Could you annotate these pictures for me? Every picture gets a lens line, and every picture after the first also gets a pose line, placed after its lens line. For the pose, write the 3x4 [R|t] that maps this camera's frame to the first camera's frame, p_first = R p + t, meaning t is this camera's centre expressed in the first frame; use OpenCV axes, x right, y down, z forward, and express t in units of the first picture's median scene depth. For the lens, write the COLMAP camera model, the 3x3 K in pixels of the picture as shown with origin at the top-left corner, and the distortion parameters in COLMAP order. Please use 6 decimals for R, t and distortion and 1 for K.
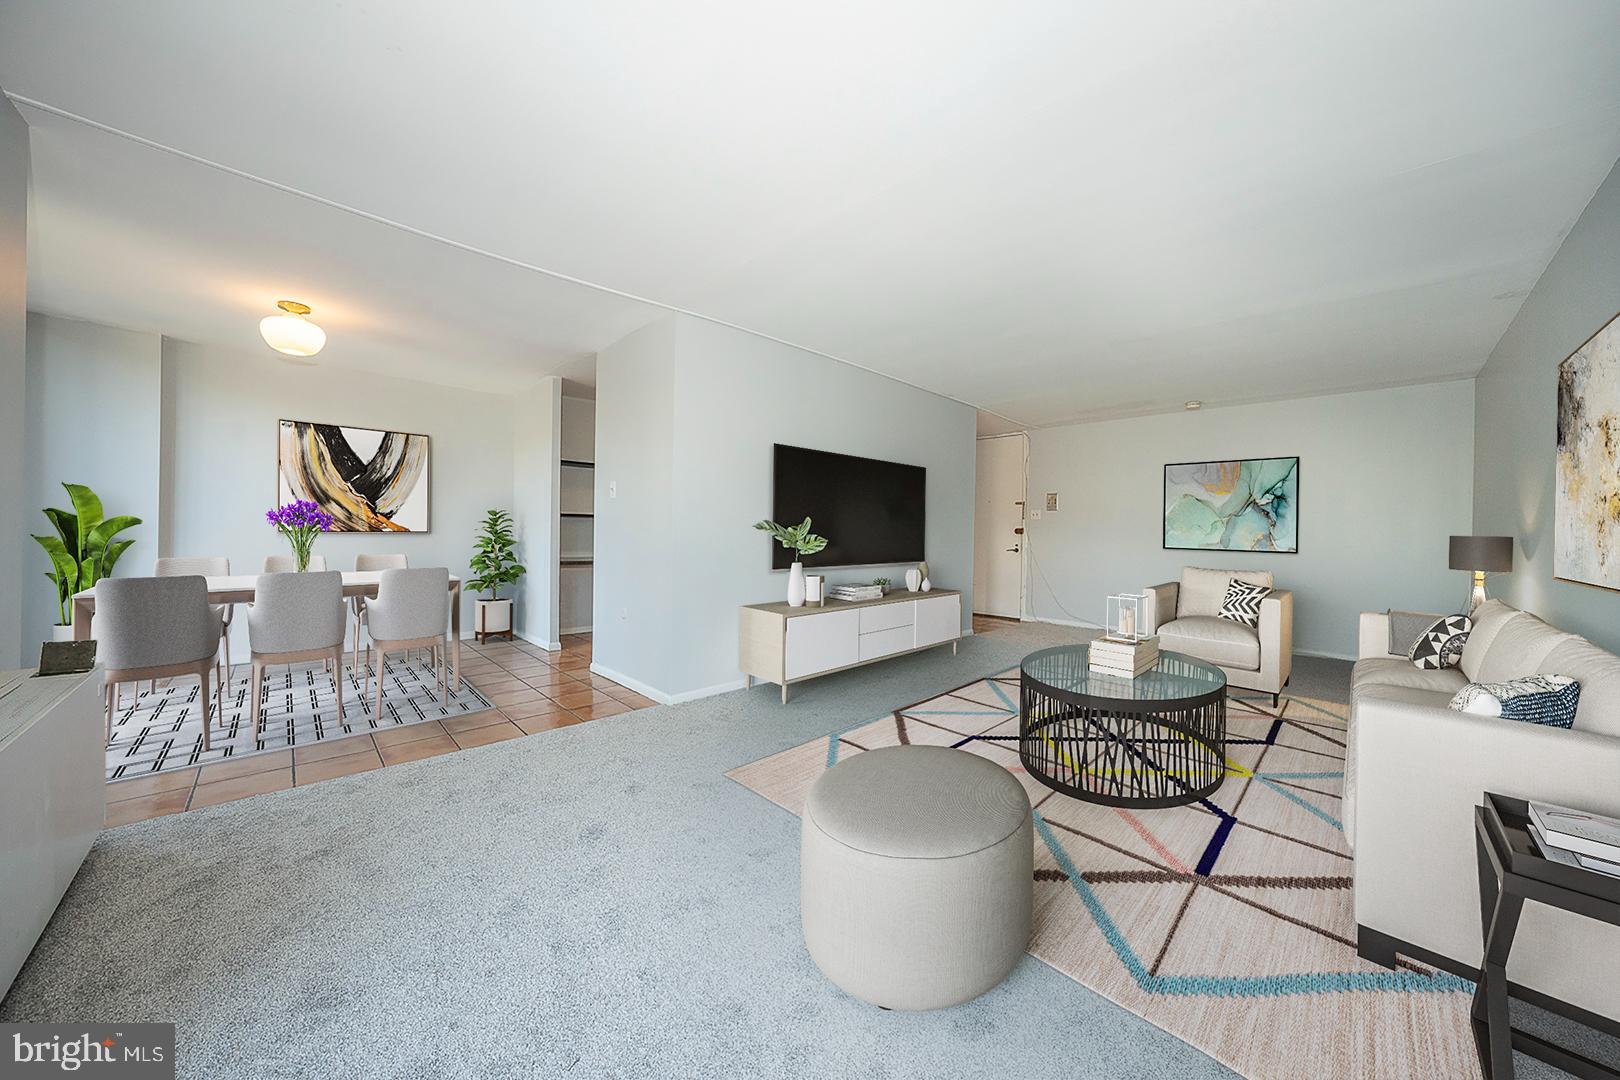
lens RADIAL K [[552.8, 0, 815.0], [0, 552.8, 533.7], [0, 0, 1]] dist [-0.022848, 0.007586]
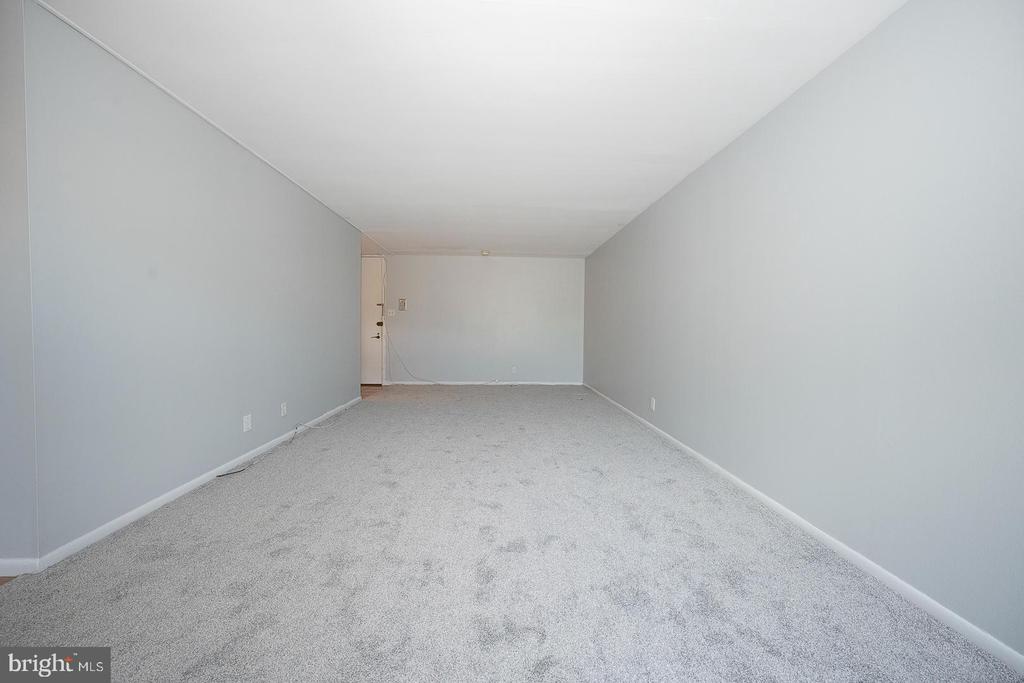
lens RADIAL K [[349.4, 0, 515.2], [0, 349.4, 337.5], [0, 0, 1]] dist [-0.022848, 0.007586]
pose [[0.672468, -0.023475, 0.739754, -0.073830], [0.005896, 0.999635, 0.026362, 0.009468], [-0.740103, -0.013366, 0.672361, 0.125016]]
